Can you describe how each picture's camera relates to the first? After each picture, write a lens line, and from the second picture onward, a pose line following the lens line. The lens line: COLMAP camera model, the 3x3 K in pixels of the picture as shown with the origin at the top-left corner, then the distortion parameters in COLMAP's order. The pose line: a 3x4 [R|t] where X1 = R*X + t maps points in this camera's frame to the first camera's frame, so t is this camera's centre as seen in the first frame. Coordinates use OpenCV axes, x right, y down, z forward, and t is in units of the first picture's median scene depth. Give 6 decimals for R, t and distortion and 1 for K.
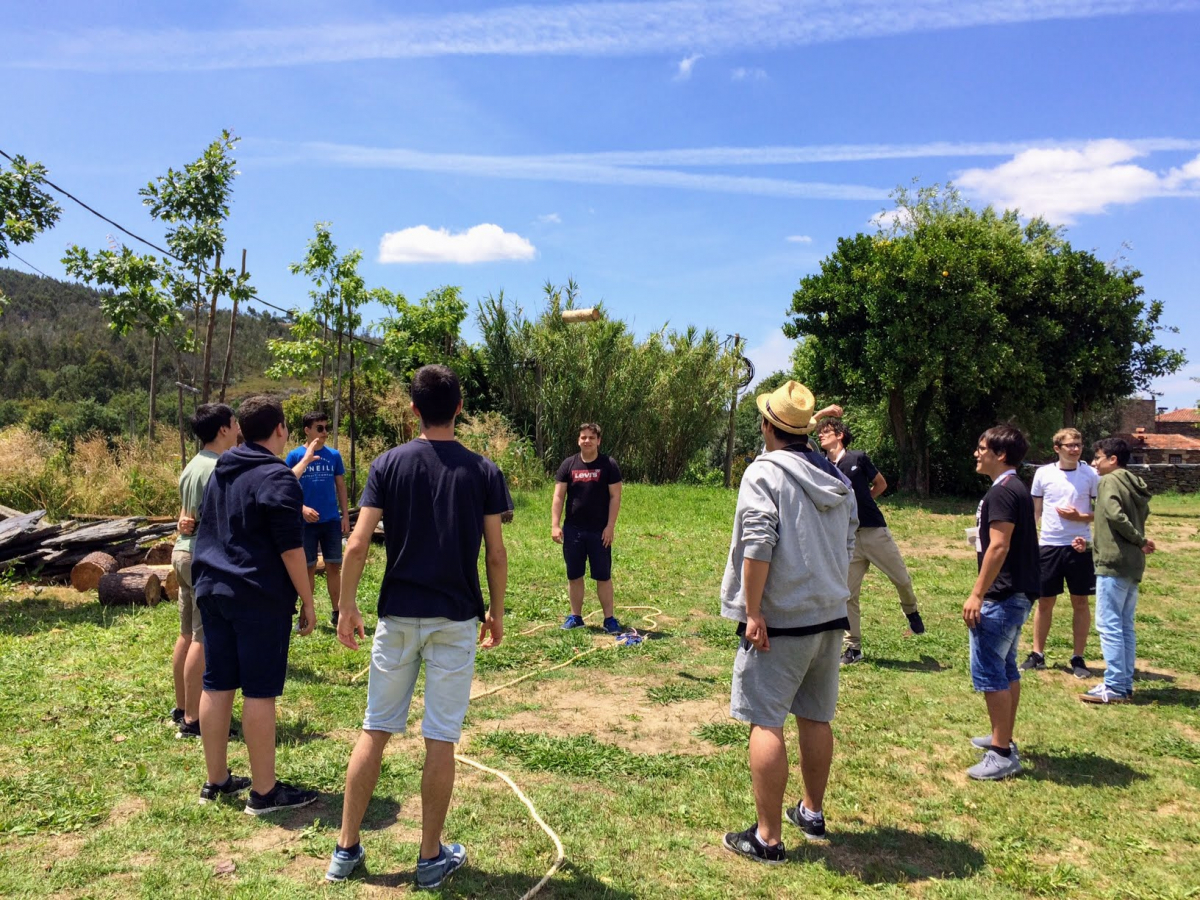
lens RADIAL K [[1028.2, 0, 603.9], [0, 1028.2, 432.5], [0, 0, 1]] dist [0.083837, -0.108761]
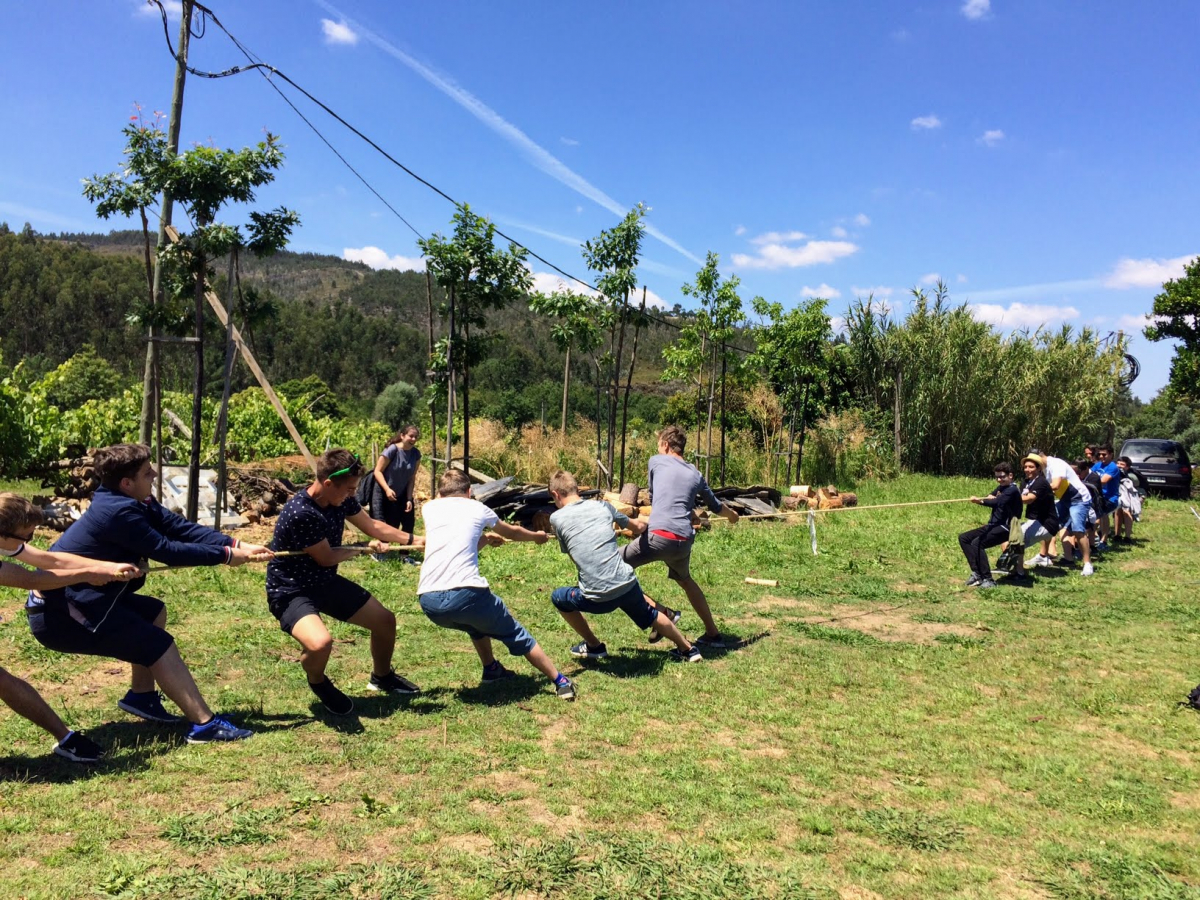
lens RADIAL K [[1028.2, 0, 603.9], [0, 1028.2, 432.5], [0, 0, 1]] dist [0.083837, -0.108761]
pose [[0.933580, 0.023677, -0.357586, 0.047108], [-0.020877, 0.999714, 0.011689, -0.001785], [0.357761, -0.003447, 0.933807, -0.155599]]
